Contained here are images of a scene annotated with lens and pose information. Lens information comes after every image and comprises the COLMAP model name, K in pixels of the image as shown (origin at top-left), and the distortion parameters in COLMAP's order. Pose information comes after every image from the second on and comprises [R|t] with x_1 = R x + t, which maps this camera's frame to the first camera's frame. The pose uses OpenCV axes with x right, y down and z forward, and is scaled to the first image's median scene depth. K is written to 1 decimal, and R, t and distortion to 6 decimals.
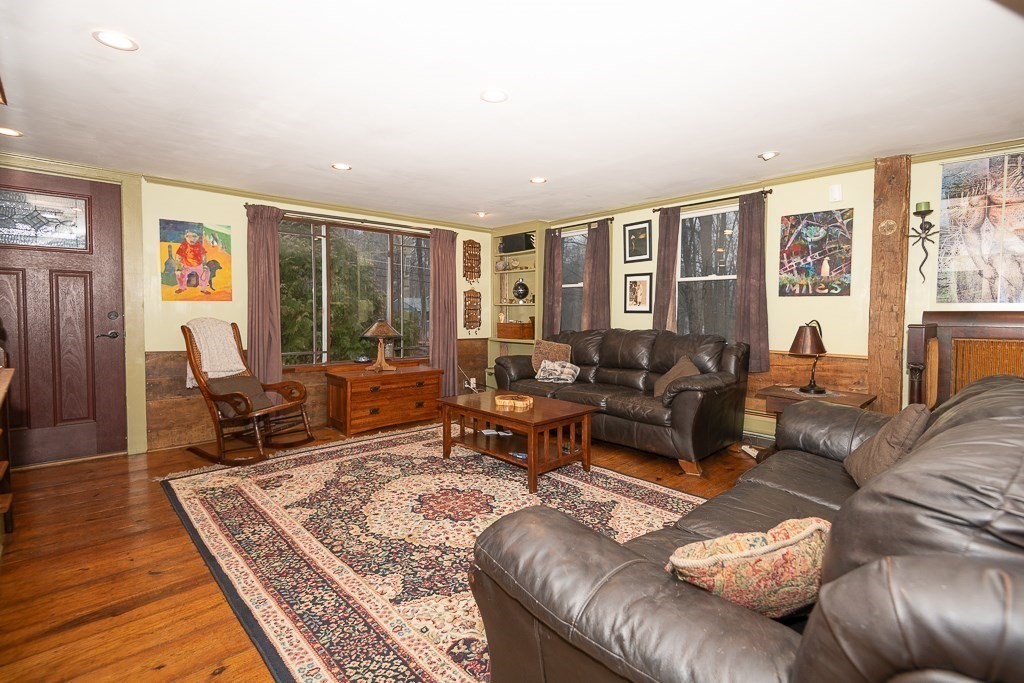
lens RADIAL K [[463.5, 0, 520.0], [0, 463.5, 325.7], [0, 0, 1]] dist [0.023324, -0.011496]
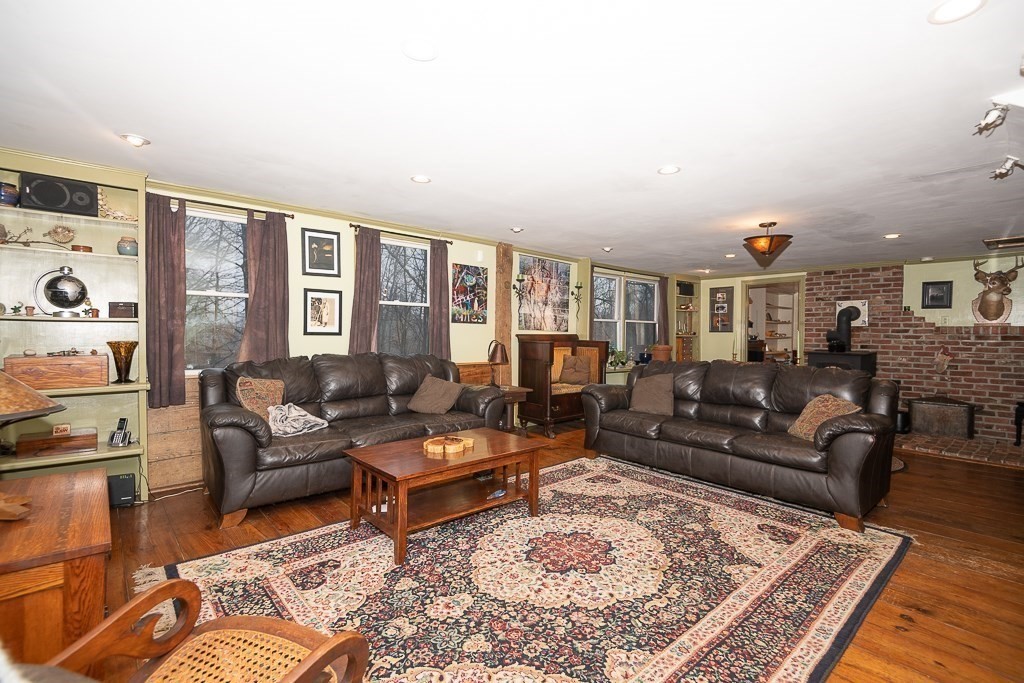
lens RADIAL K [[463.5, 0, 511.4], [0, 463.5, 339.3], [0, 0, 1]] dist [0.023324, -0.011496]
pose [[0.055575, -0.017682, 0.998298, -0.865114], [0.018326, 0.999693, 0.016686, -0.040181], [-0.998286, 0.017368, 0.055882, 0.870578]]
